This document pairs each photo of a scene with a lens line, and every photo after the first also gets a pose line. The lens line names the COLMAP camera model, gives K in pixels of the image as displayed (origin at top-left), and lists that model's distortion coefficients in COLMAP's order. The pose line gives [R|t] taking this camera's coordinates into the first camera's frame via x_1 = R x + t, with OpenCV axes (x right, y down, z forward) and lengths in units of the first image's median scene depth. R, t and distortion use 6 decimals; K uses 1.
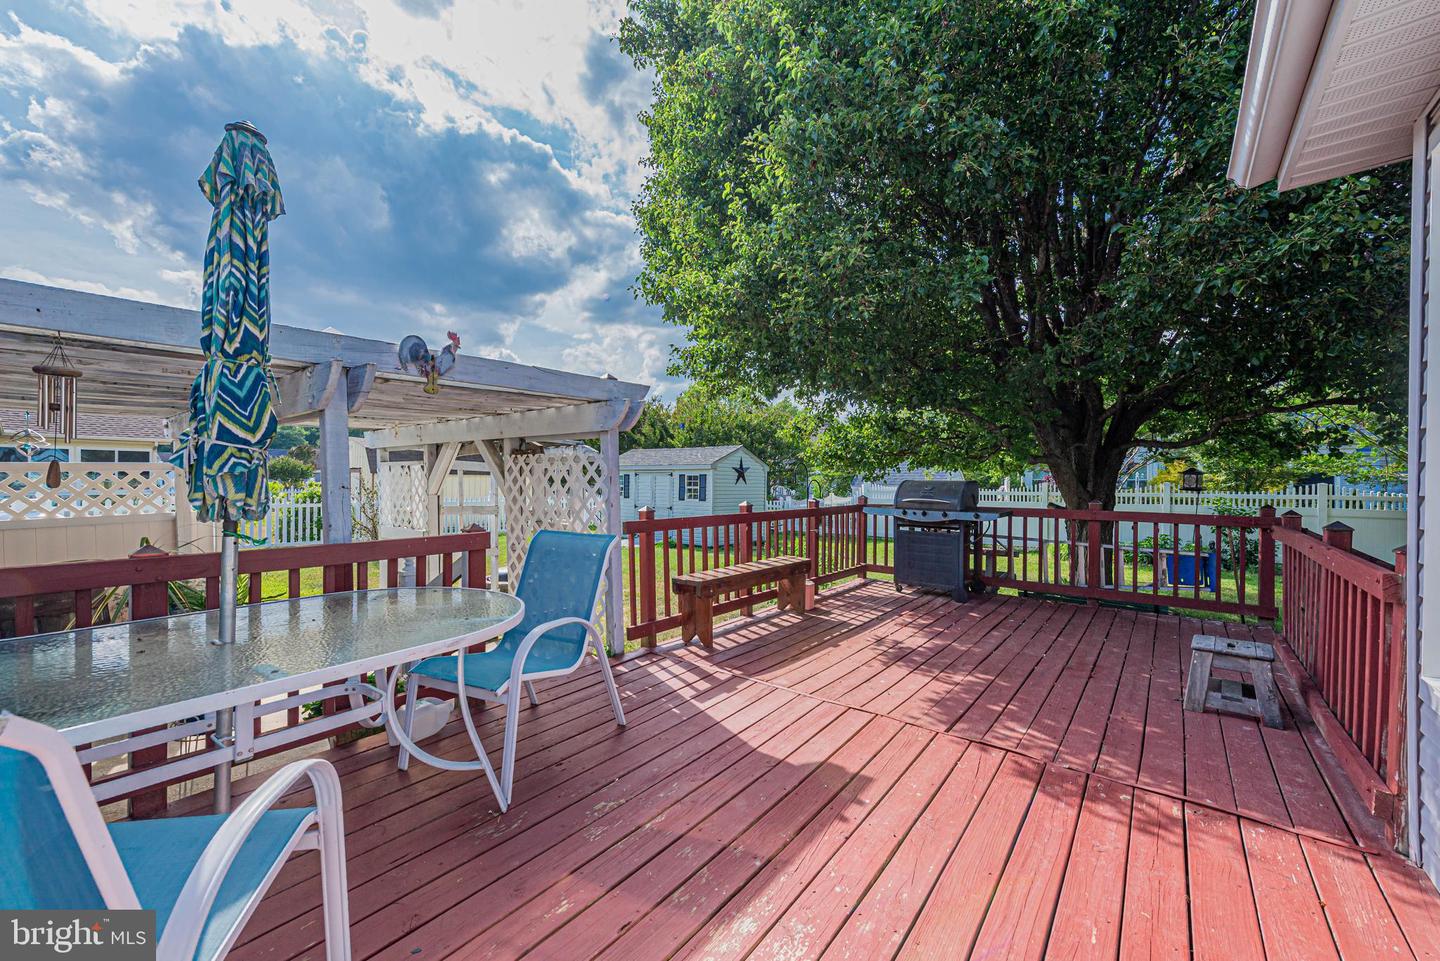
lens RADIAL K [[551.8, 0, 703.4], [0, 551.8, 478.5], [0, 0, 1]] dist [0.000945, -0.000322]
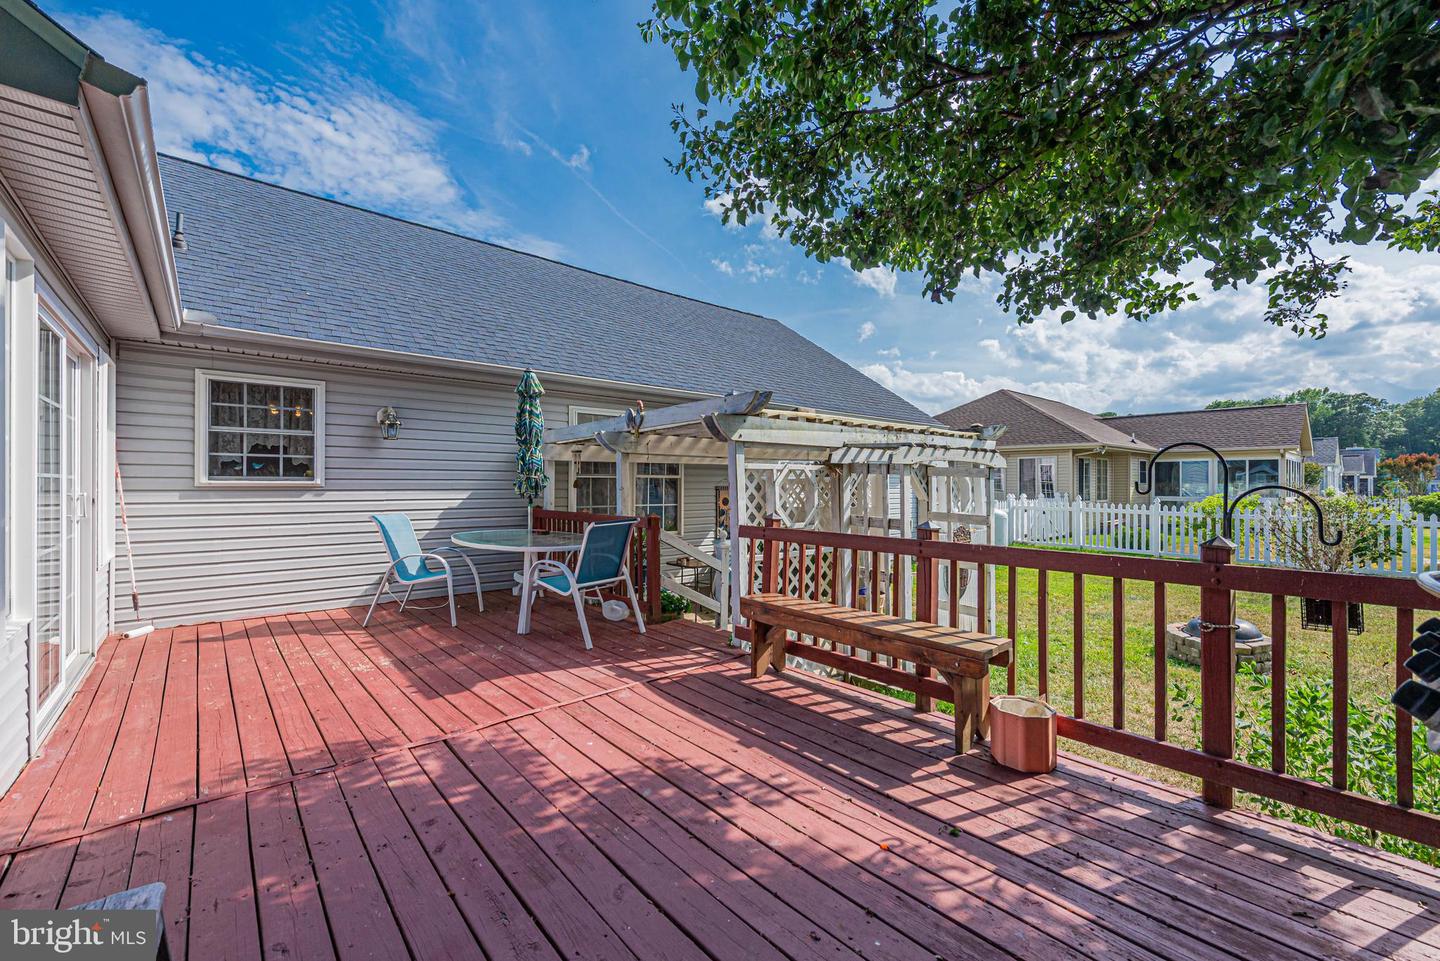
lens RADIAL K [[568.7, 0, 717.8], [0, 568.7, 484.7], [0, 0, 1]] dist [0.000959, -0.000682]
pose [[-0.134256, -0.001514, -0.990945, 0.962798], [-0.003780, 0.999992, -0.001016, 0.003282], [0.990939, 0.003609, -0.134261, 1.130065]]
